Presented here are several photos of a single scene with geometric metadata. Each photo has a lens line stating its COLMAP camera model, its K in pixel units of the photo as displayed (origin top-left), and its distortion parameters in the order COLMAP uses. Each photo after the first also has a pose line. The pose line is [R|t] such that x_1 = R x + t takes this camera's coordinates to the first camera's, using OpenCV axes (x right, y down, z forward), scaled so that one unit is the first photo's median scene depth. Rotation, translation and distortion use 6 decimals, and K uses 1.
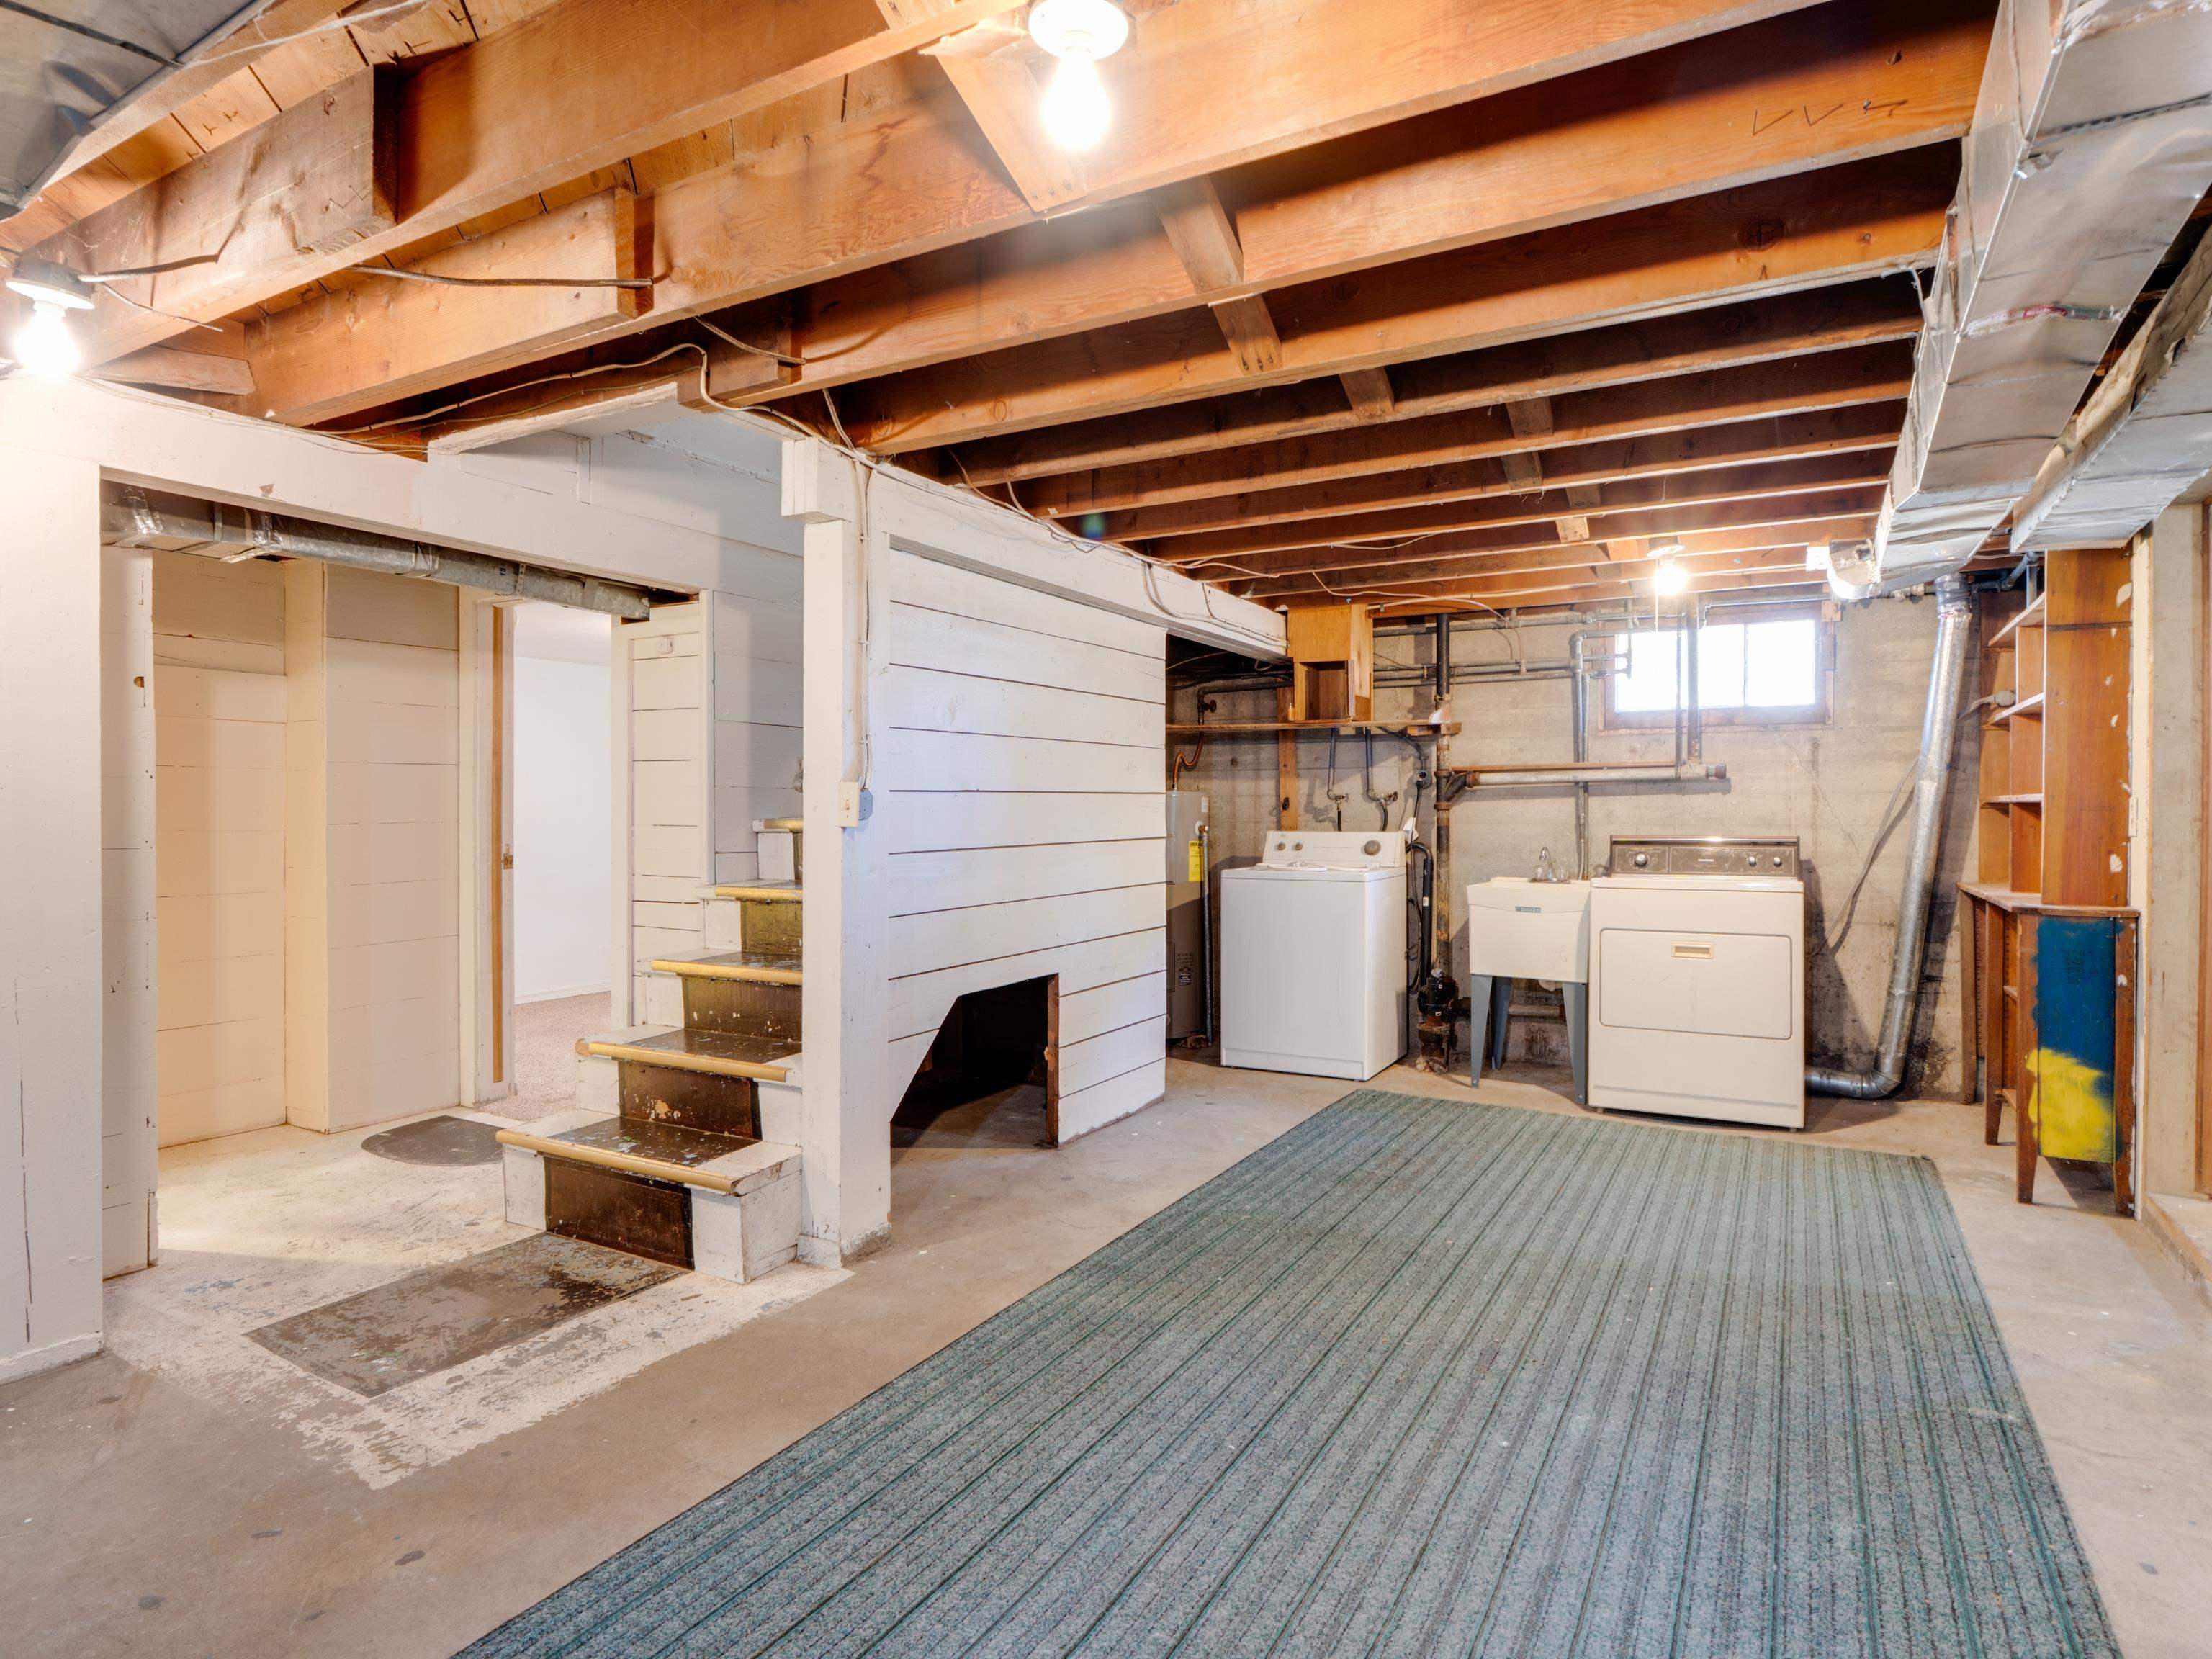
lens RADIAL K [[1223.6, 0, 1114.7], [0, 1223.6, 821.5], [0, 0, 1]] dist [-0.006087, 0.000210]
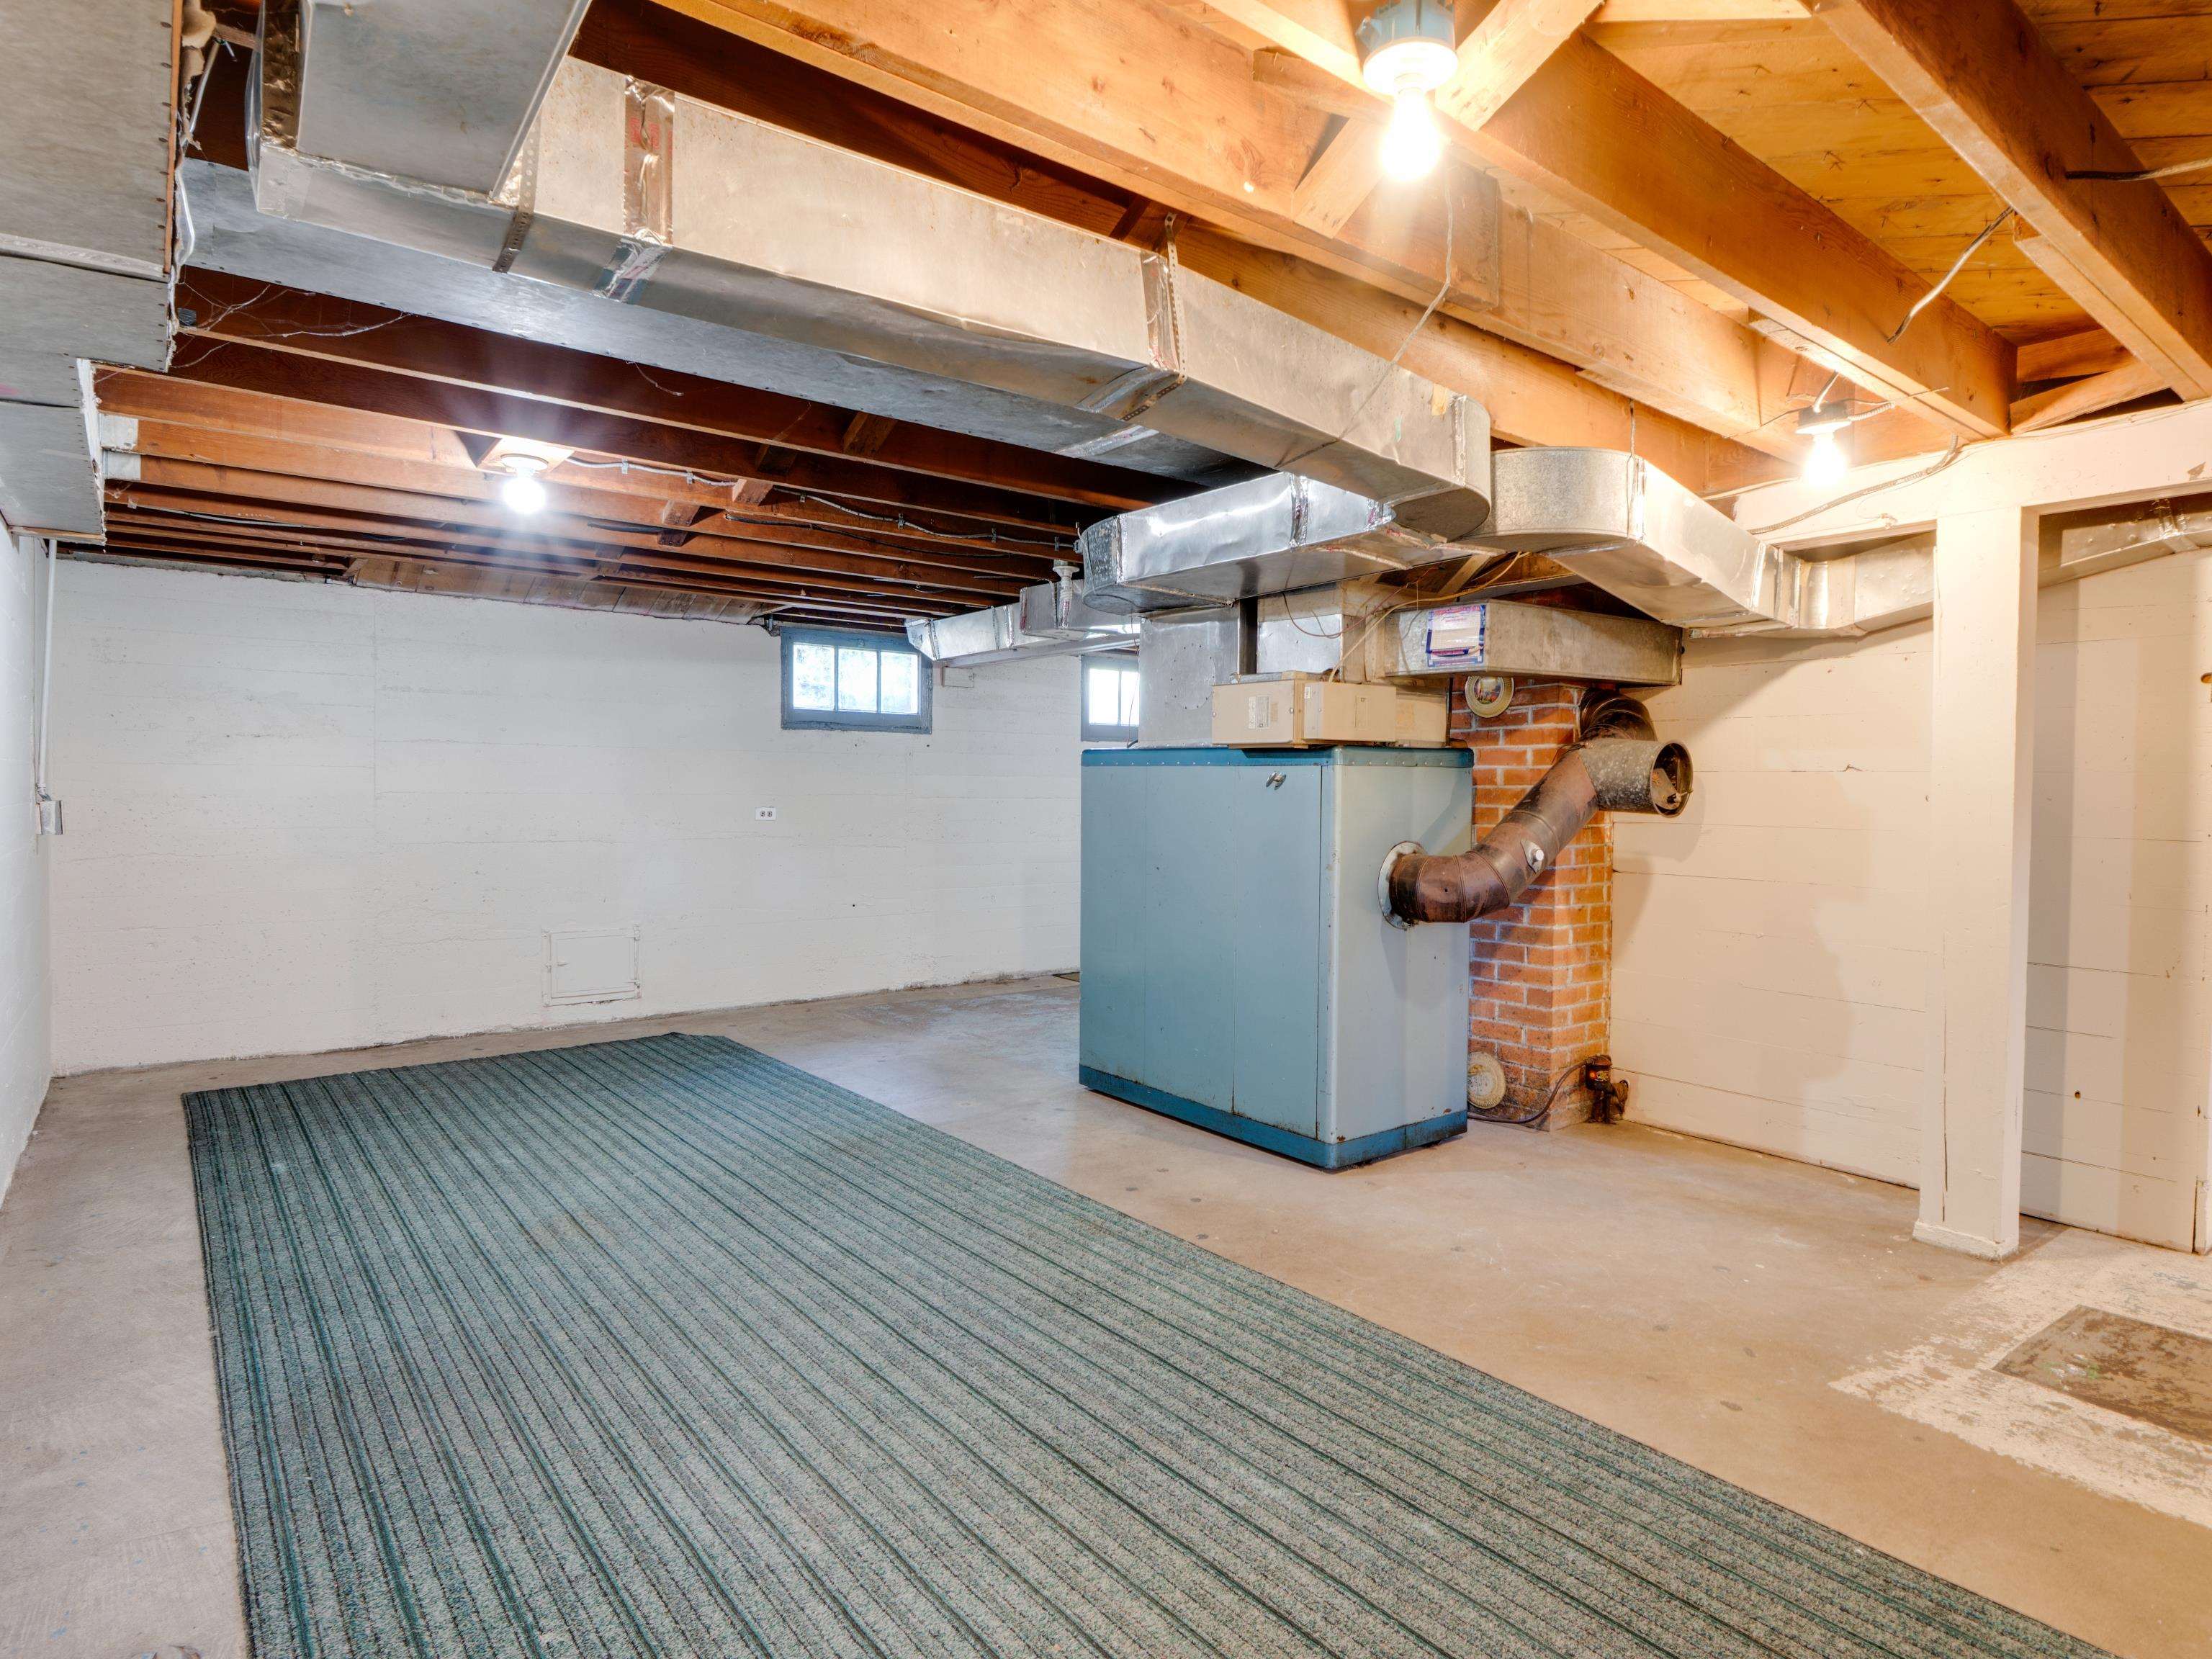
lens RADIAL K [[1223.6, 0, 1114.7], [0, 1223.6, 821.5], [0, 0, 1]] dist [-0.006087, 0.000210]
pose [[-0.371988, 0.025976, -0.927874, 0.613514], [-0.023520, 0.999024, 0.037397, -0.015648], [0.927939, 0.035735, -0.371014, 0.667166]]
